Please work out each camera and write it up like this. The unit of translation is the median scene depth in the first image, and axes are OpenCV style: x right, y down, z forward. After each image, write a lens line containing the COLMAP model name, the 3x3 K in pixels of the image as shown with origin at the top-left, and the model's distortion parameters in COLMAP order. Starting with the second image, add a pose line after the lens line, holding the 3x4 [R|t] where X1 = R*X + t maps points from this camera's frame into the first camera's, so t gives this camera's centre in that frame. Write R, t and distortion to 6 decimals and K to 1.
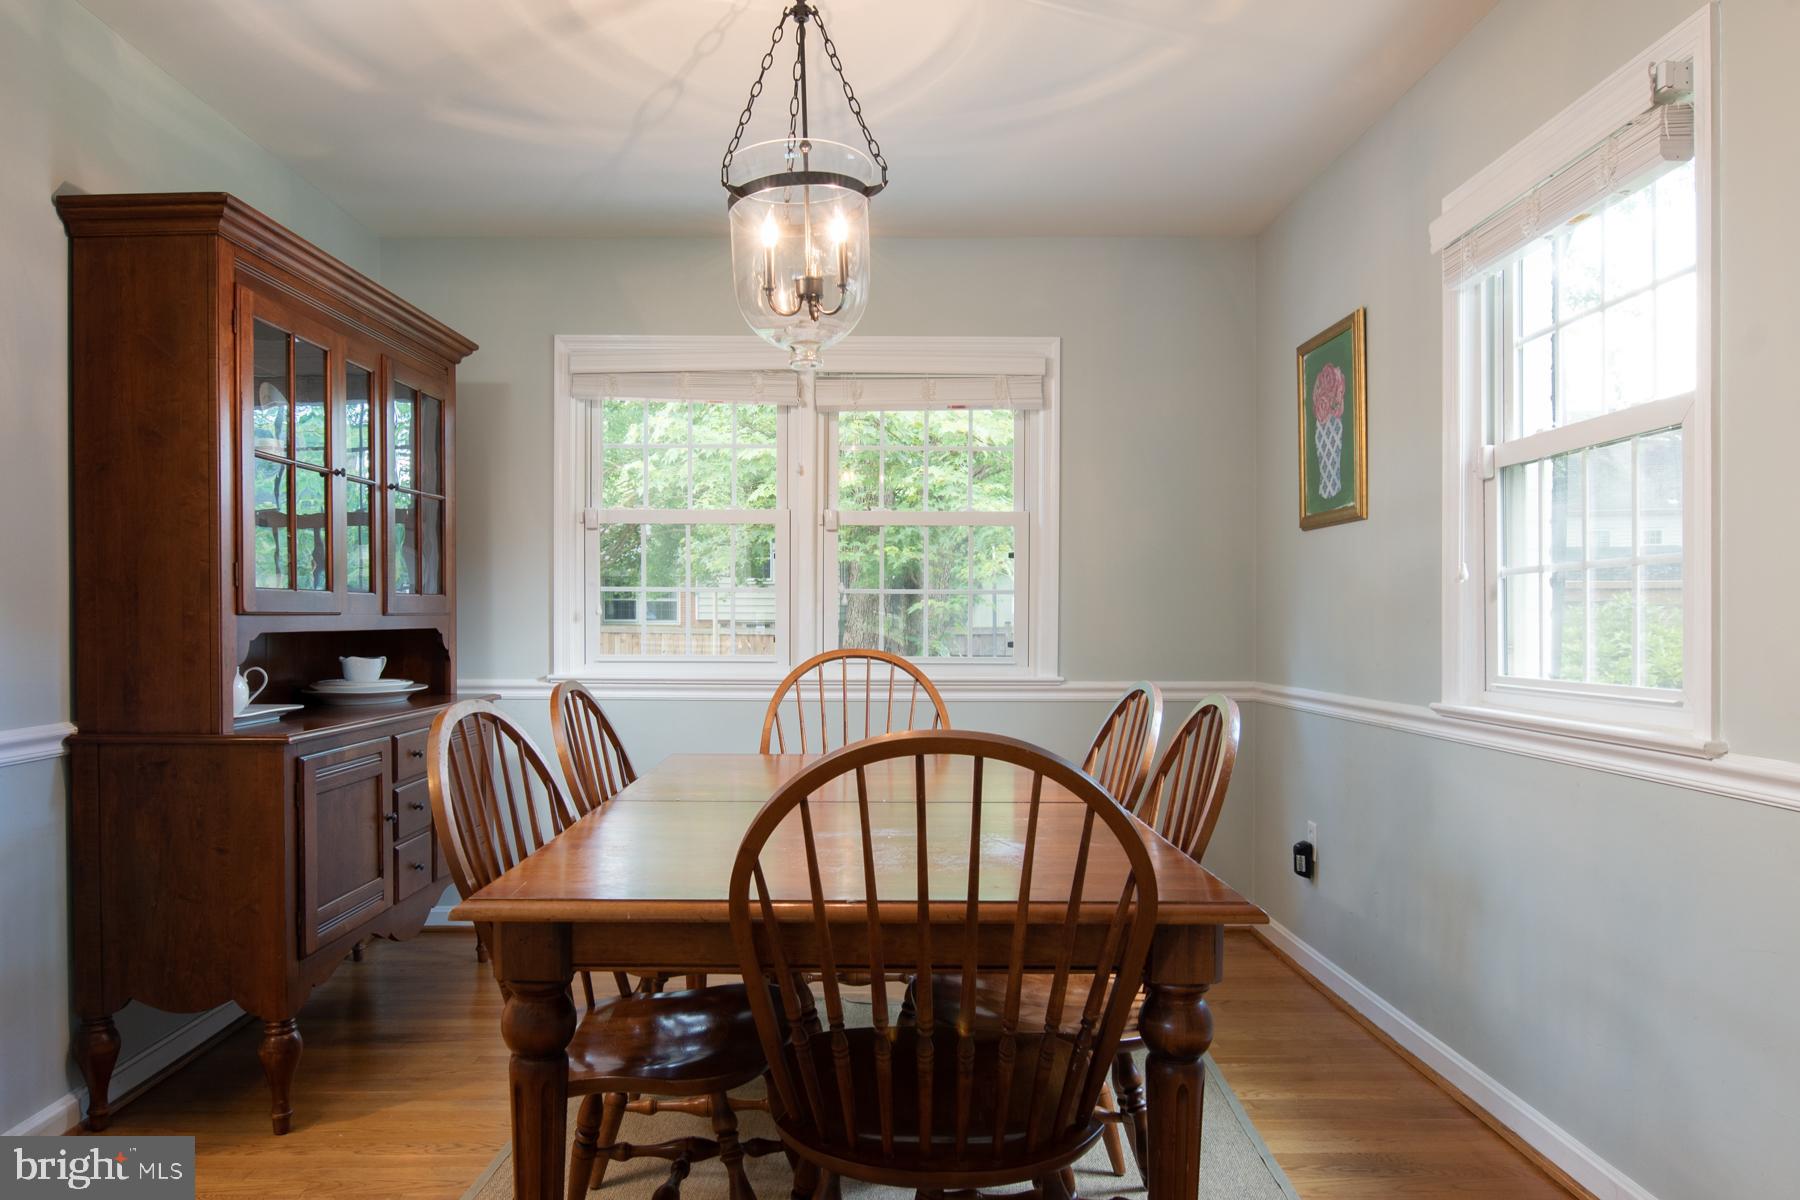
lens RADIAL K [[1163.6, 0, 900.0], [0, 1163.6, 600.0], [0, 0, 1]] dist [0.001740, 0.000364]
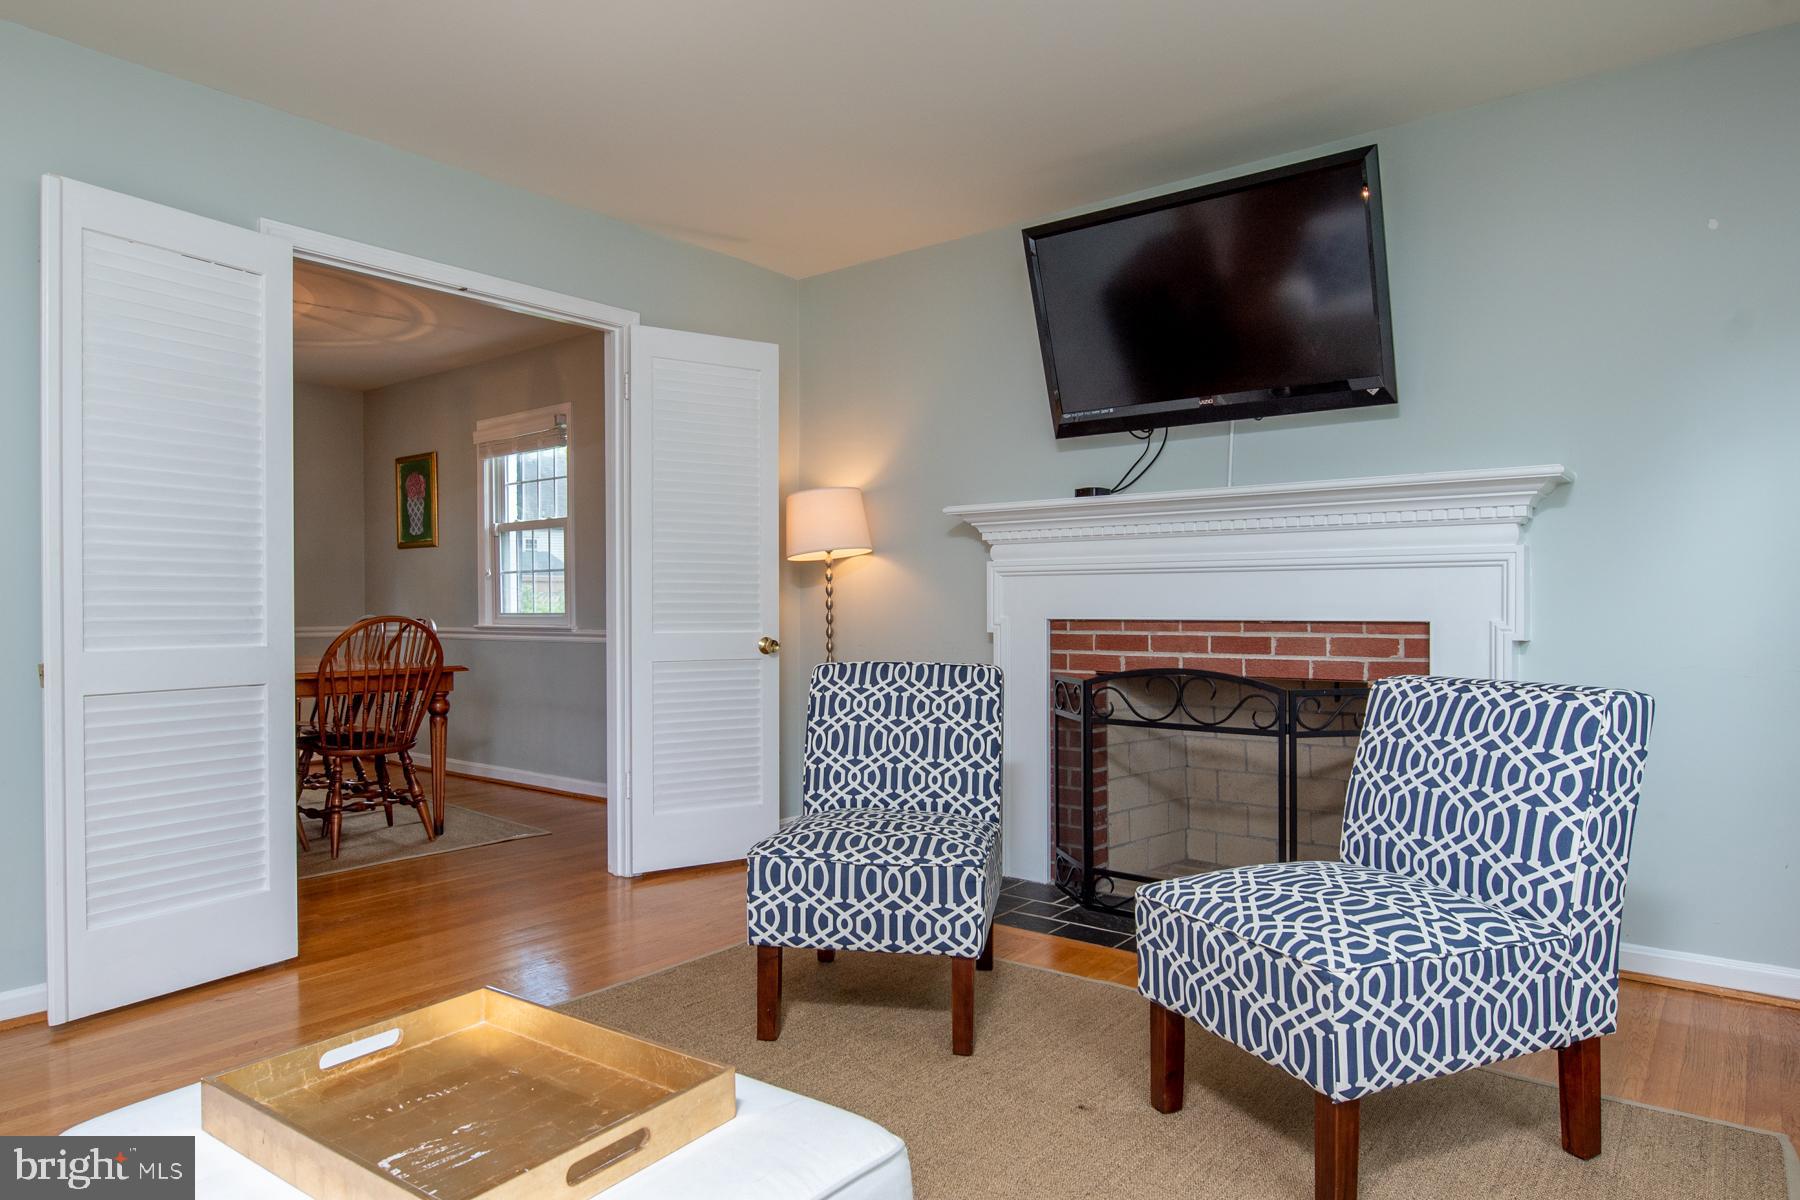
lens RADIAL K [[1057.8, 0, 900.0], [0, 1057.8, 600.0], [0, 0, 1]] dist [-0.000587, -0.000096]
pose [[0.610746, -0.012749, 0.791724, -0.797784], [-0.003510, 0.999817, 0.018807, -0.010430], [-0.791819, -0.014265, 0.610590, -1.133829]]
